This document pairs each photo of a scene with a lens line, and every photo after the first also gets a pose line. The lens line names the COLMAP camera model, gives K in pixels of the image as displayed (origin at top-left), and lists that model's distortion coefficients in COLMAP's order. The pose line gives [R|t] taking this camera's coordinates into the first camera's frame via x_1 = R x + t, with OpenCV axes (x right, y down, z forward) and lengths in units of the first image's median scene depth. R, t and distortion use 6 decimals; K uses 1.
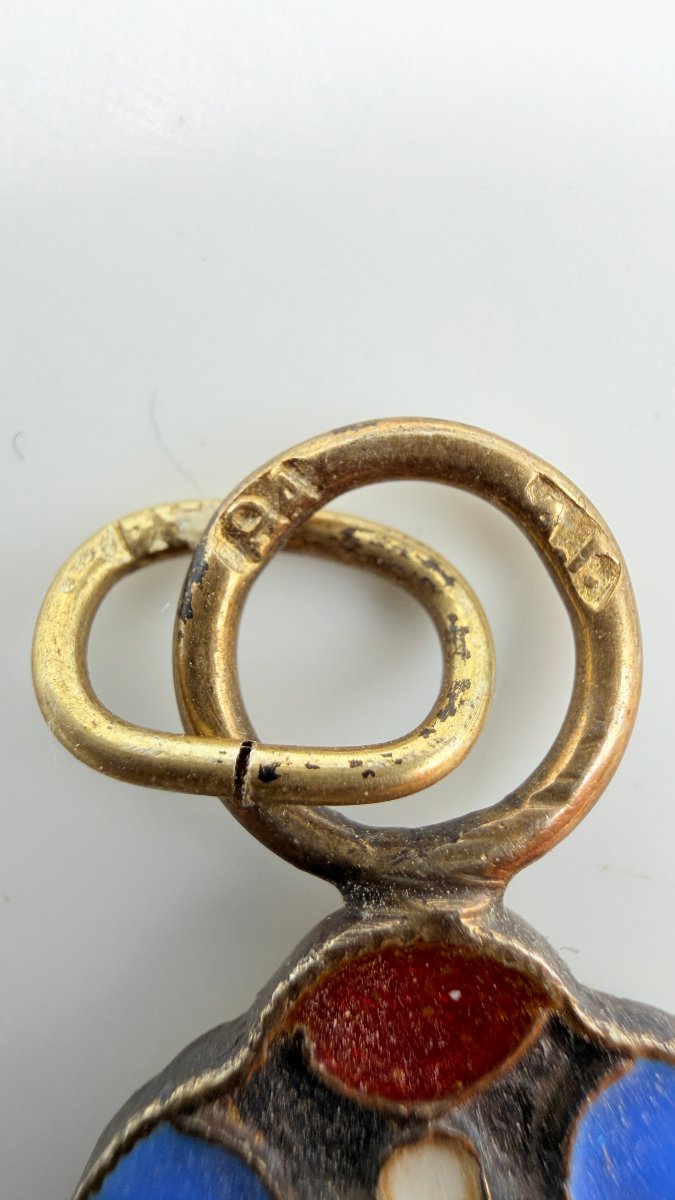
lens RADIAL K [[899.3, 0, 337.5], [0, 899.3, 600.0], [0, 0, 1]] dist [0.004677, -0.006574]
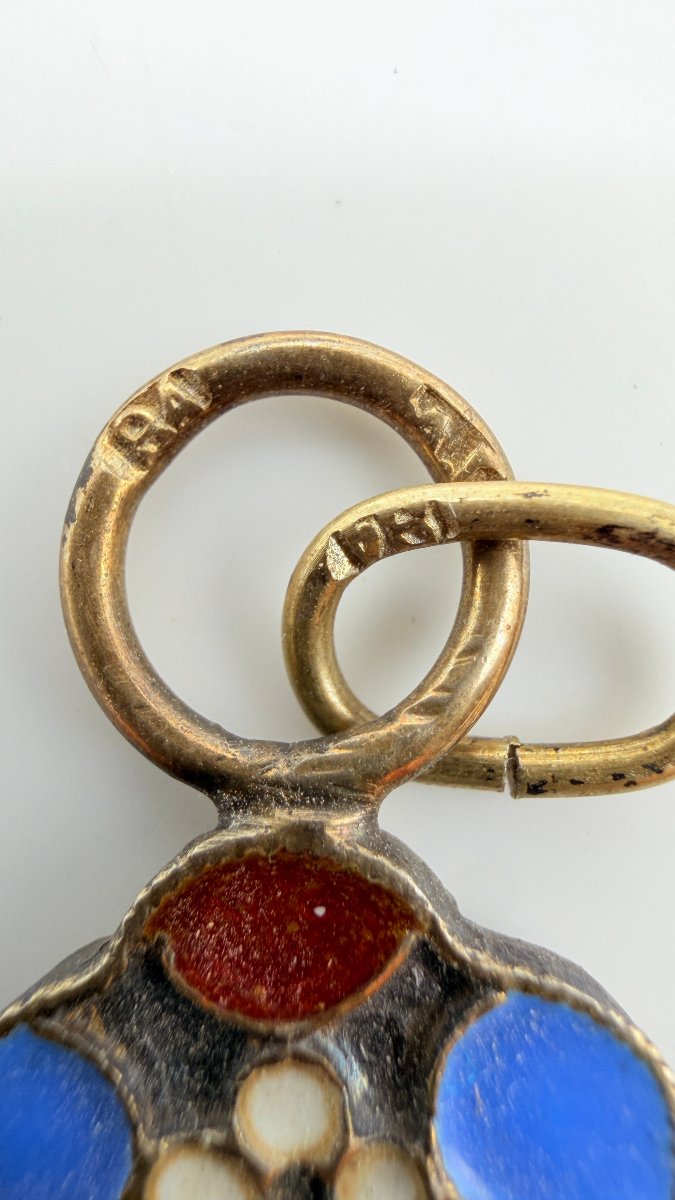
lens RADIAL K [[899.3, 0, 337.5], [0, 899.3, 600.0], [0, 0, 1]] dist [0.004677, -0.006574]
pose [[0.995829, 0.025802, -0.087517, 0.223271], [-0.030175, 0.998342, -0.049026, 0.148420], [0.086107, 0.051462, 0.994956, 0.017048]]
